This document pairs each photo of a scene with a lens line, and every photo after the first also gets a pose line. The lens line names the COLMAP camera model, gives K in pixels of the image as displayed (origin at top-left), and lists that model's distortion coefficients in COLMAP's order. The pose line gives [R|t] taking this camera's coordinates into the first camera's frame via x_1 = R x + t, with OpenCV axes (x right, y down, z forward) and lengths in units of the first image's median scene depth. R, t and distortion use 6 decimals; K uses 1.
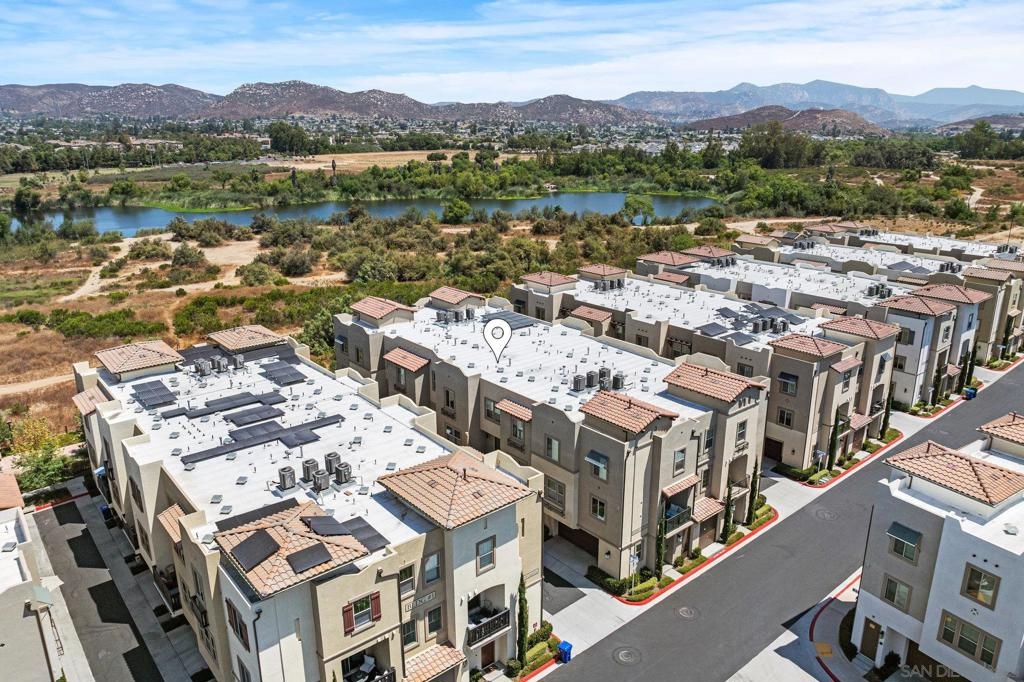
lens RADIAL K [[724.1, 0, 507.8], [0, 724.1, 339.8], [0, 0, 1]] dist [-0.028967, -0.000831]
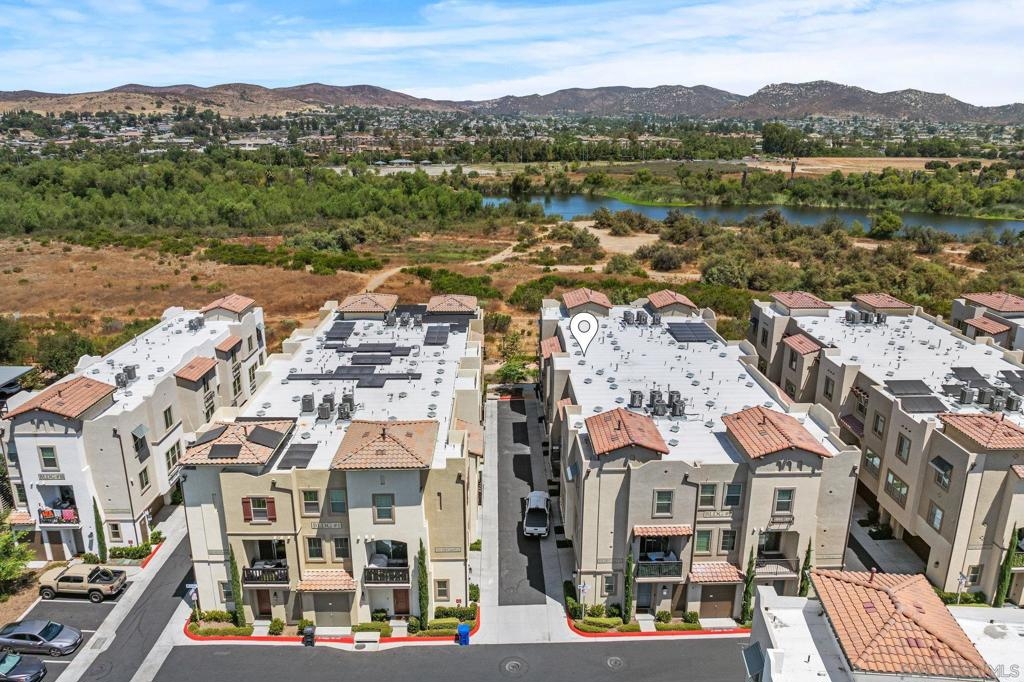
lens RADIAL K [[724.1, 0, 510.1], [0, 724.1, 332.9], [0, 0, 1]] dist [-0.028967, -0.000831]
pose [[0.779440, 0.177709, -0.600744, 0.130492], [-0.183348, 0.981645, 0.052498, -0.011090], [0.599047, 0.069226, 0.797716, 0.035913]]
